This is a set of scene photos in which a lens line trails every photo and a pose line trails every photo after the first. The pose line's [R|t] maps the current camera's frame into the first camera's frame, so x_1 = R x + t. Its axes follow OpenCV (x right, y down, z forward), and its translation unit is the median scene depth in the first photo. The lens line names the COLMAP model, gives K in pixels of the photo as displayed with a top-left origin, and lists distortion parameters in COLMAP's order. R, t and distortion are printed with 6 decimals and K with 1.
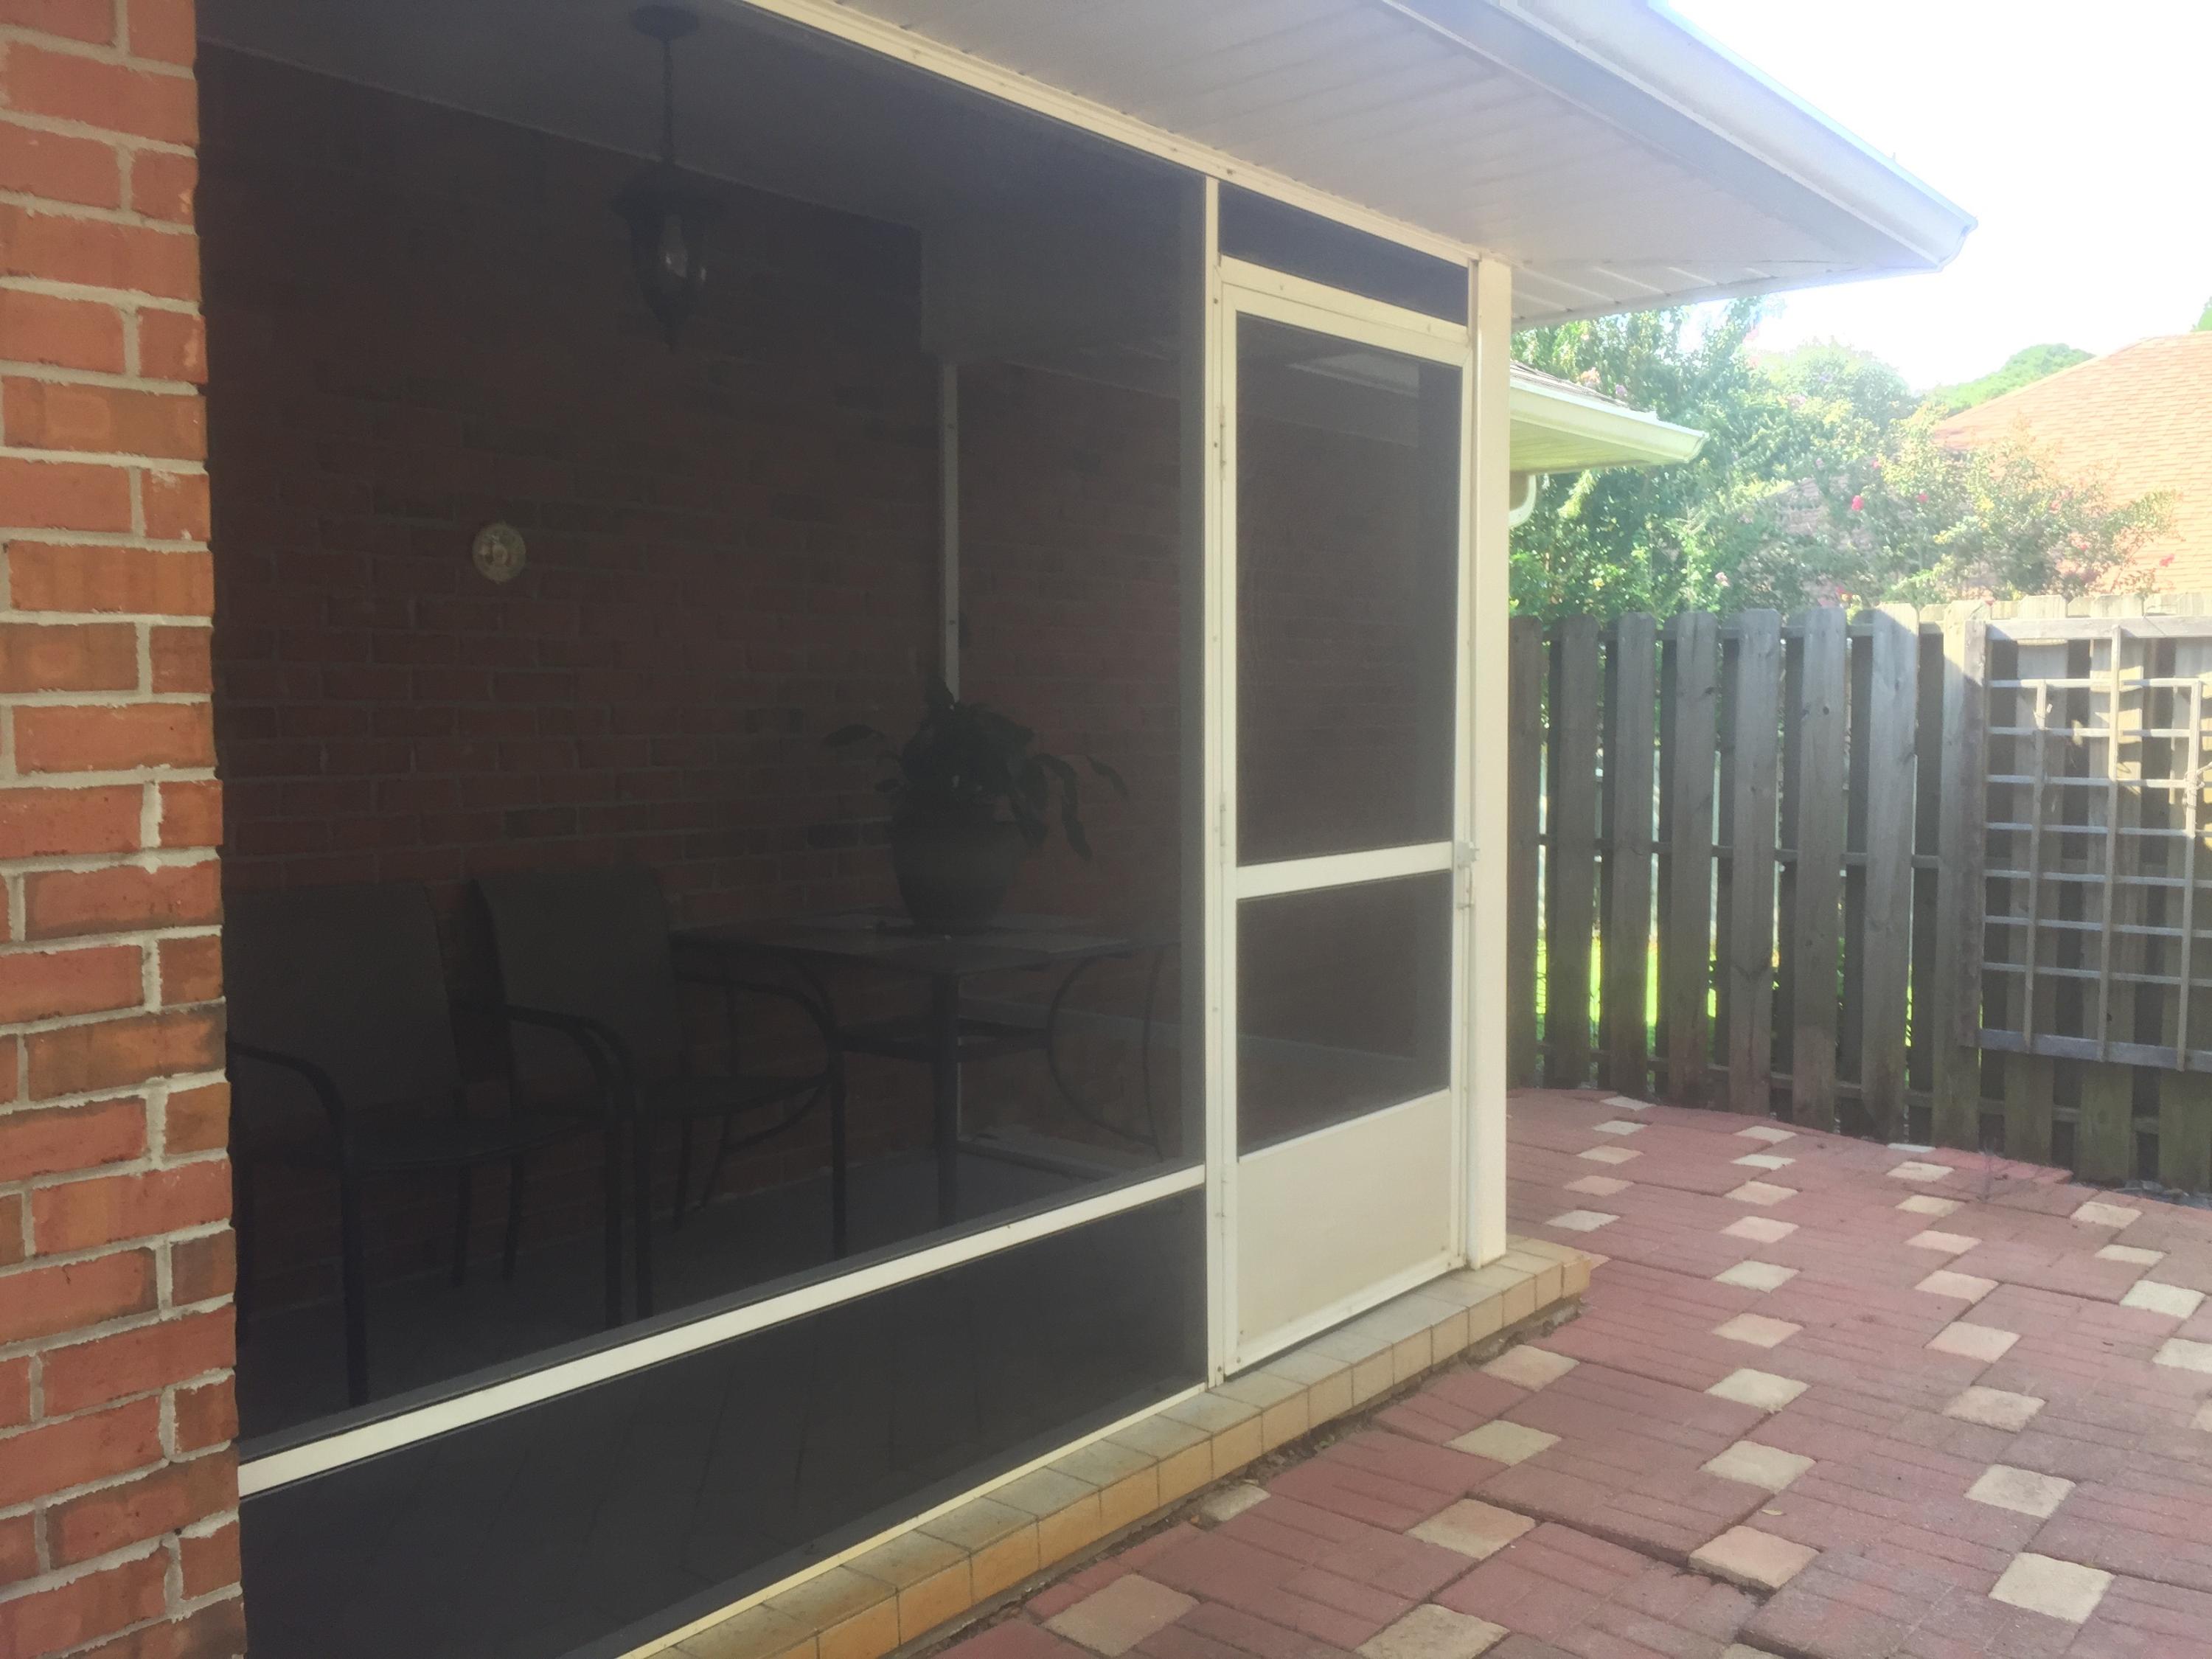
lens RADIAL K [[1897.0, 0, 1097.3], [0, 1897.0, 817.9], [0, 0, 1]] dist [0.087074, -0.134879]
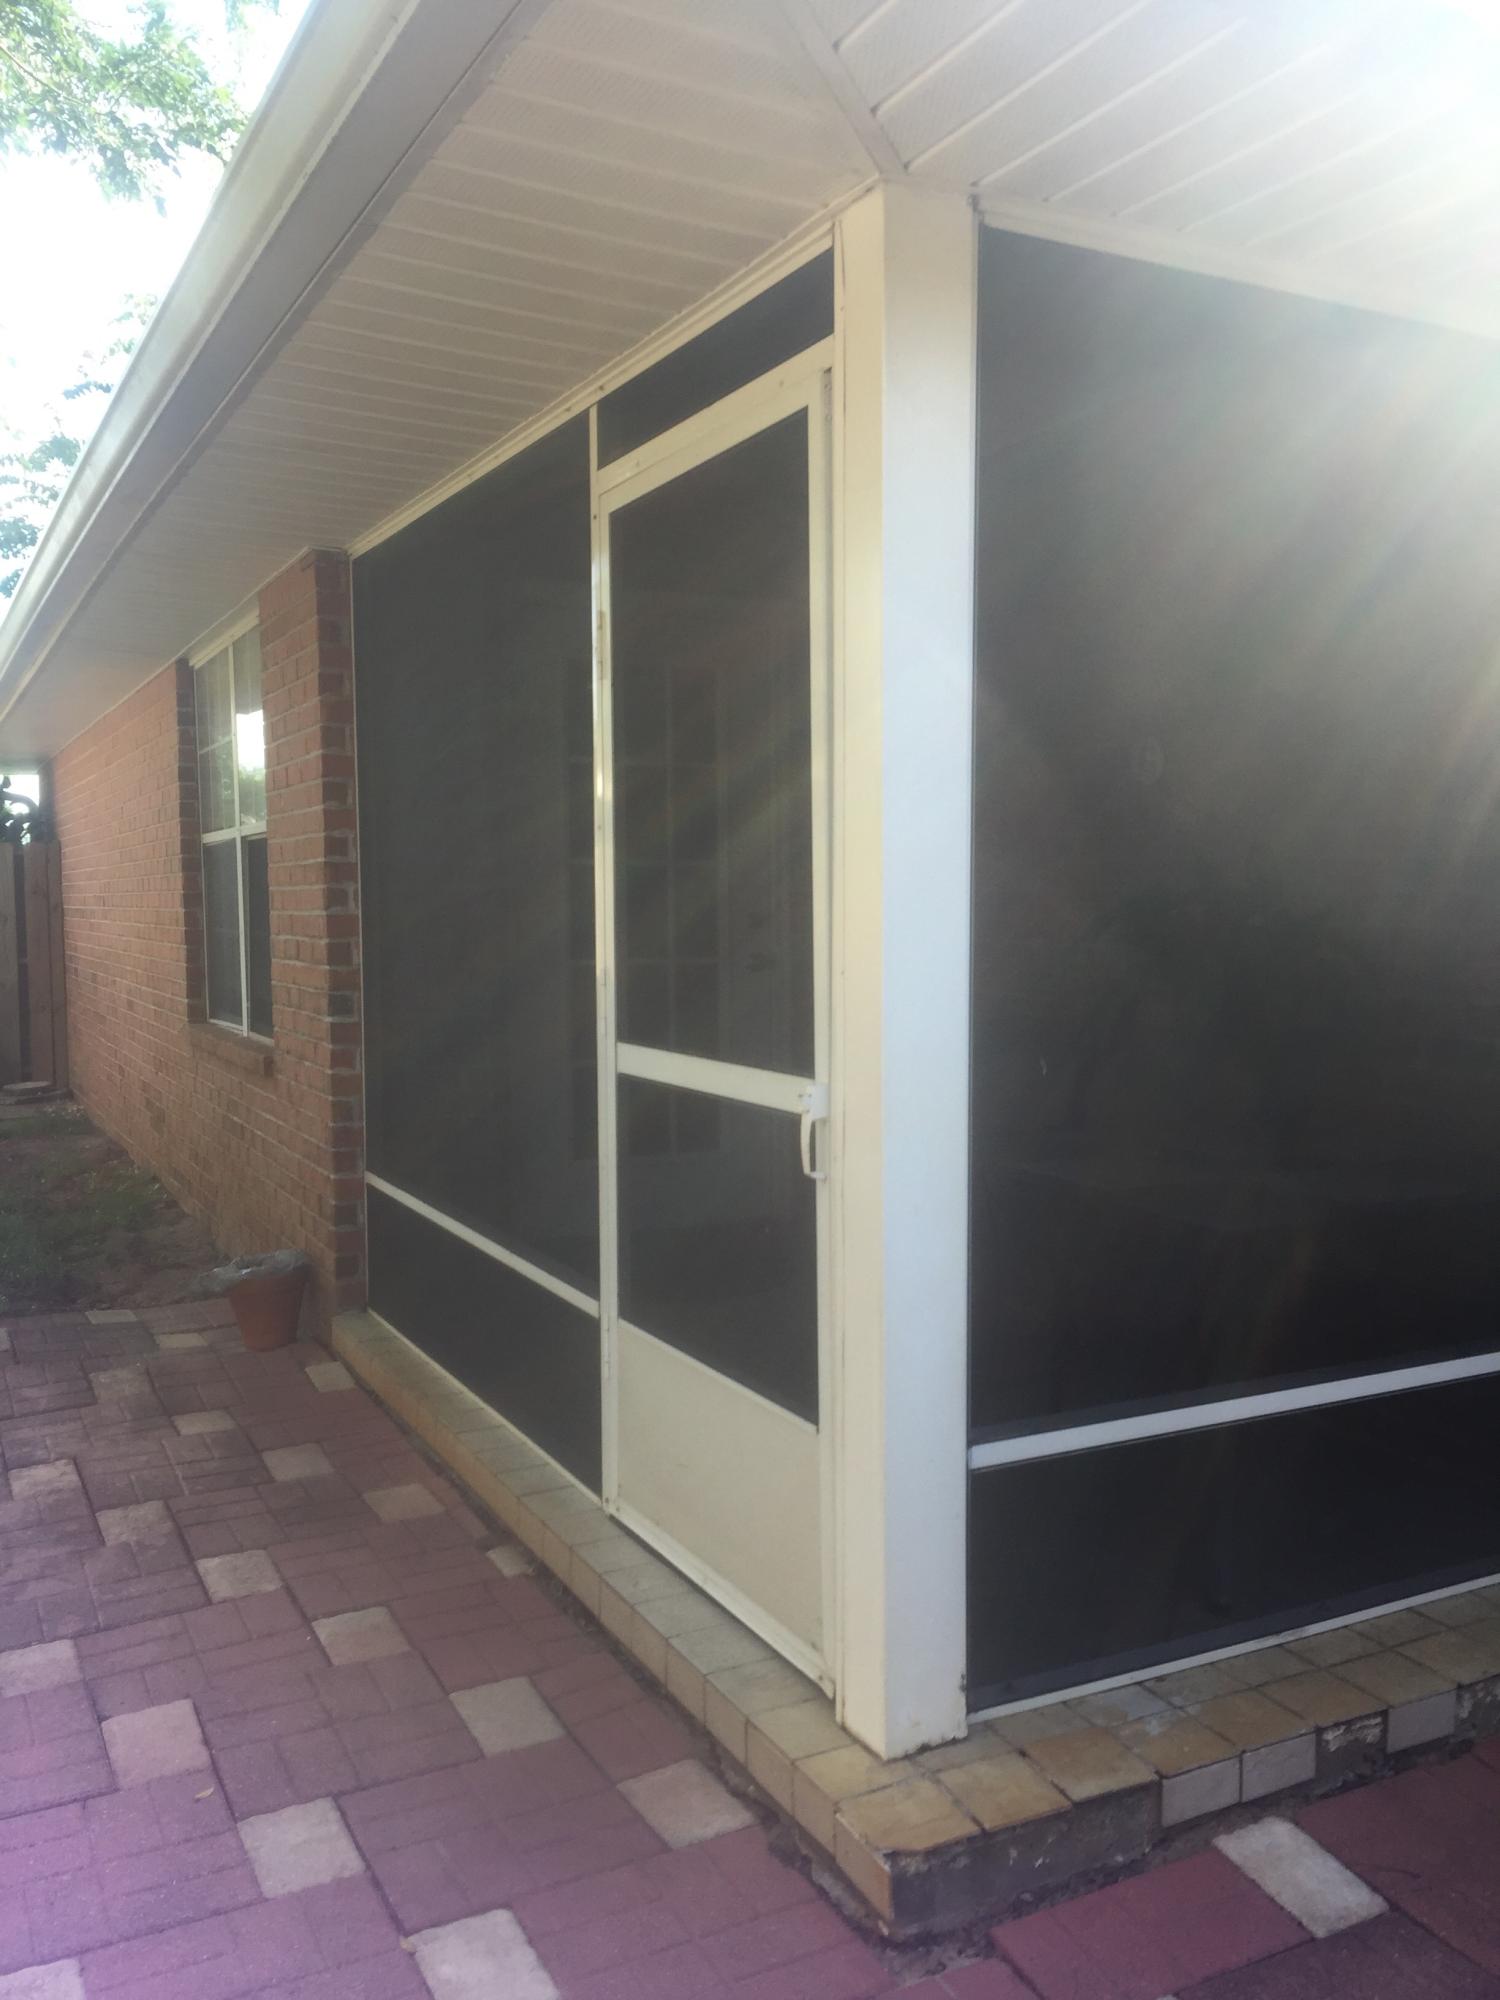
lens RADIAL K [[1715.2, 0, 750.0], [0, 1715.2, 1000.0], [0, 0, 1]] dist [0.087074, -0.134879]
pose [[-0.397276, 0.064952, -0.915398, 0.915057], [-0.055547, 0.993961, 0.094633, -0.091379], [0.916016, 0.088443, -0.391269, 1.439304]]
